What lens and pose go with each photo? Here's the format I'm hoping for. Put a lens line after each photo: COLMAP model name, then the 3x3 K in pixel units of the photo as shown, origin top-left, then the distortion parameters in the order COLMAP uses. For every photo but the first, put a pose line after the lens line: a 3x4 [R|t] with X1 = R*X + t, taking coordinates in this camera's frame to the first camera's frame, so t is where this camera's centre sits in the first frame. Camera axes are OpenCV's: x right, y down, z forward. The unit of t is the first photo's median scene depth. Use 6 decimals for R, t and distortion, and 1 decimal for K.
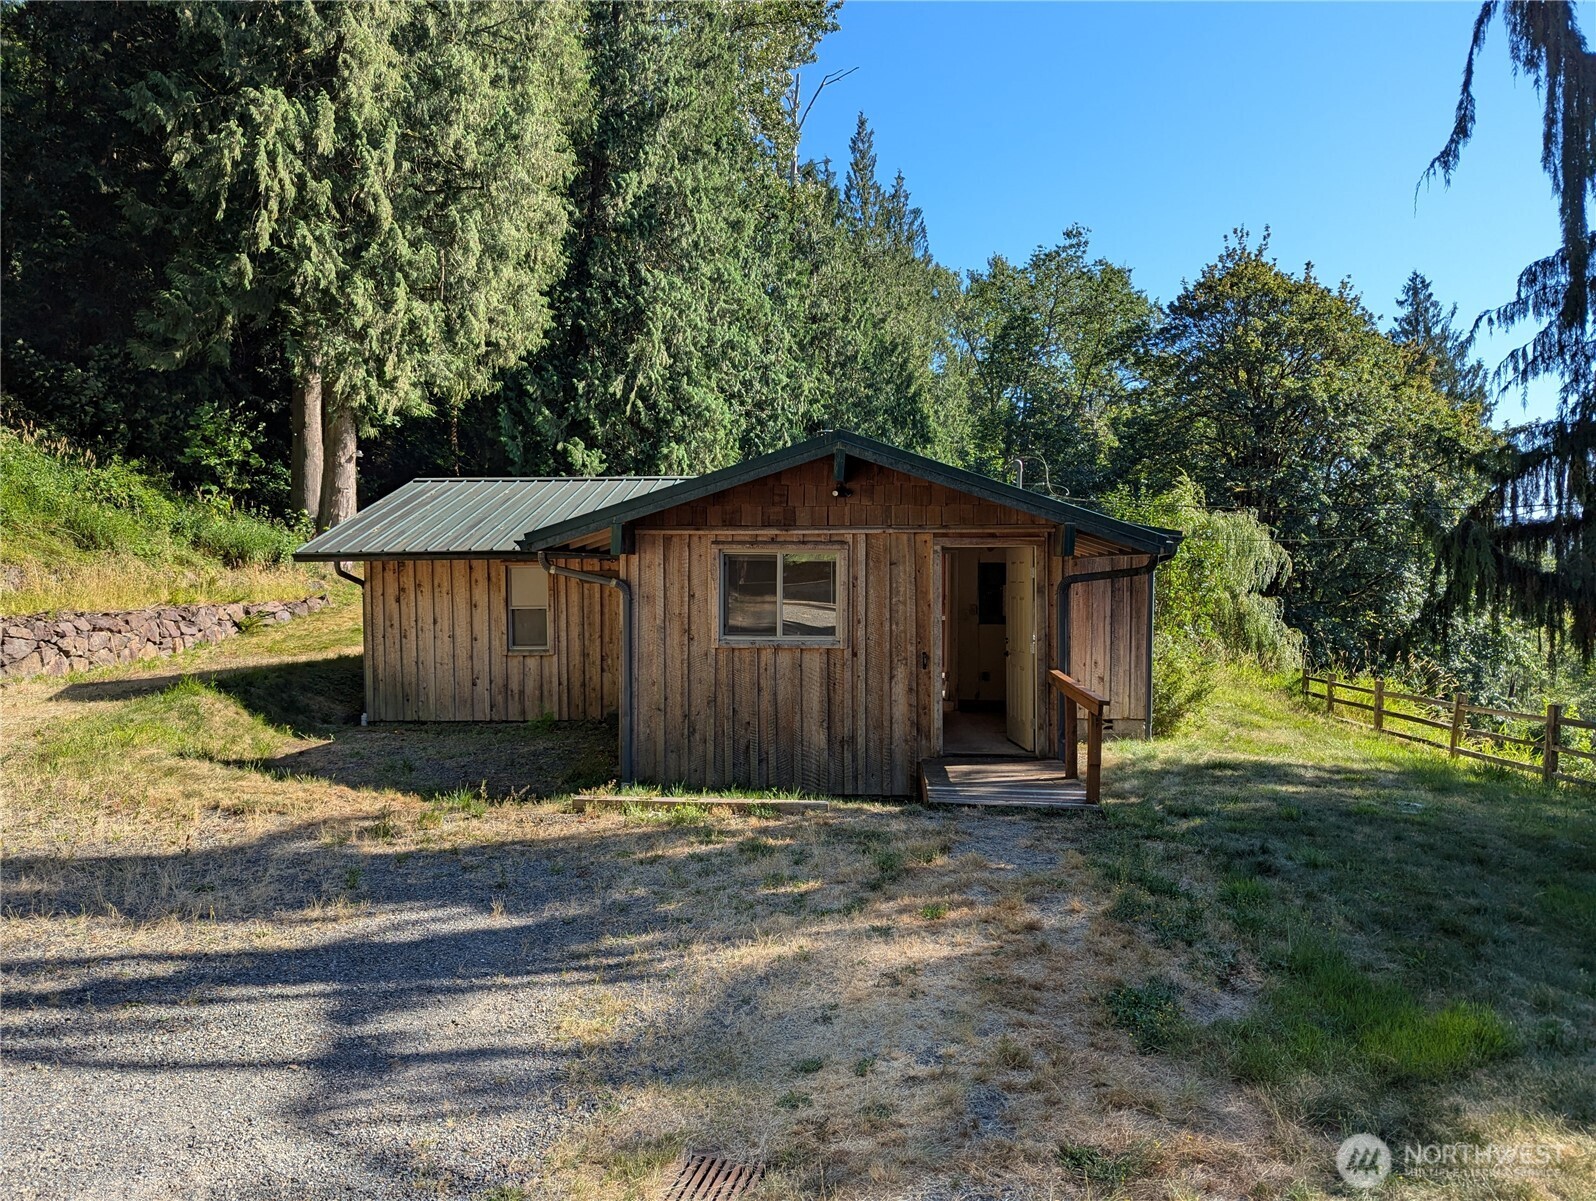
lens RADIAL K [[1190.1, 0, 796.5], [0, 1190.1, 603.6], [0, 0, 1]] dist [0.087091, -0.082800]
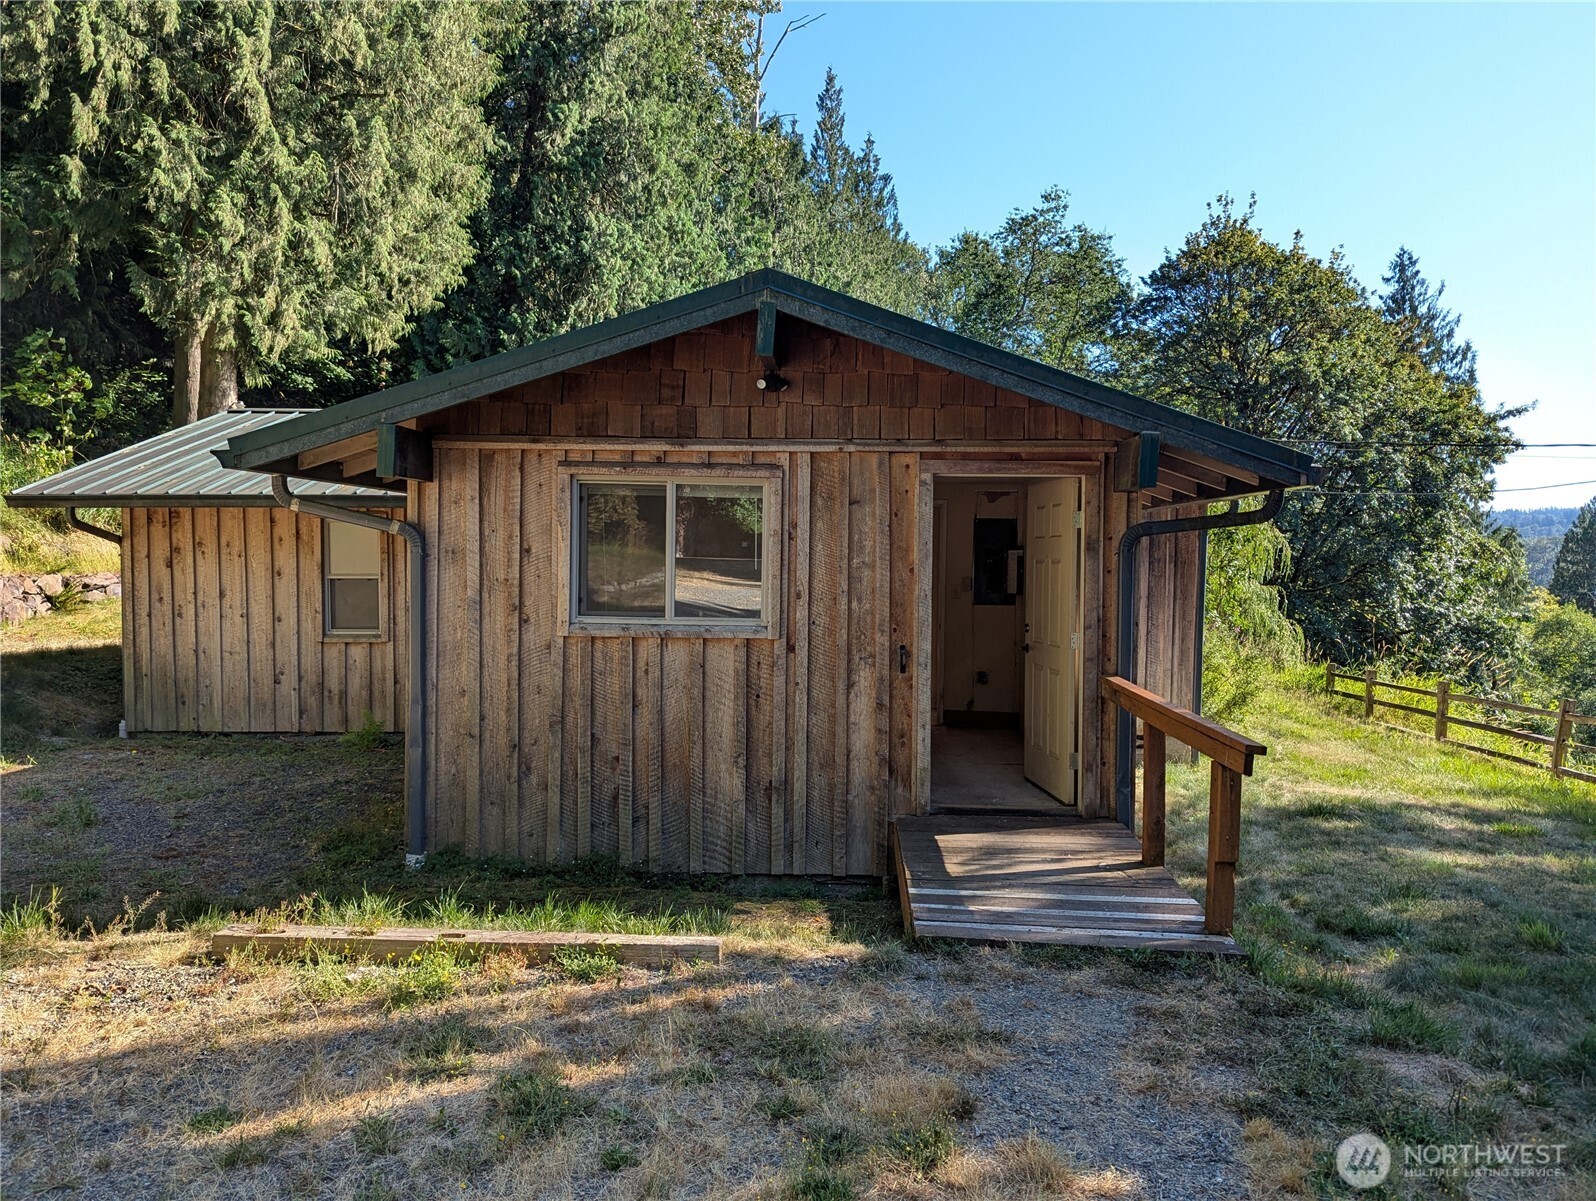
lens RADIAL K [[1190.1, 0, 796.5], [0, 1190.1, 603.6], [0, 0, 1]] dist [0.087091, -0.082800]
pose [[0.999496, 0.009835, 0.030189, 0.016159], [-0.010199, 0.999877, 0.011917, 0.005924], [-0.030068, -0.012219, 0.999473, 0.187380]]
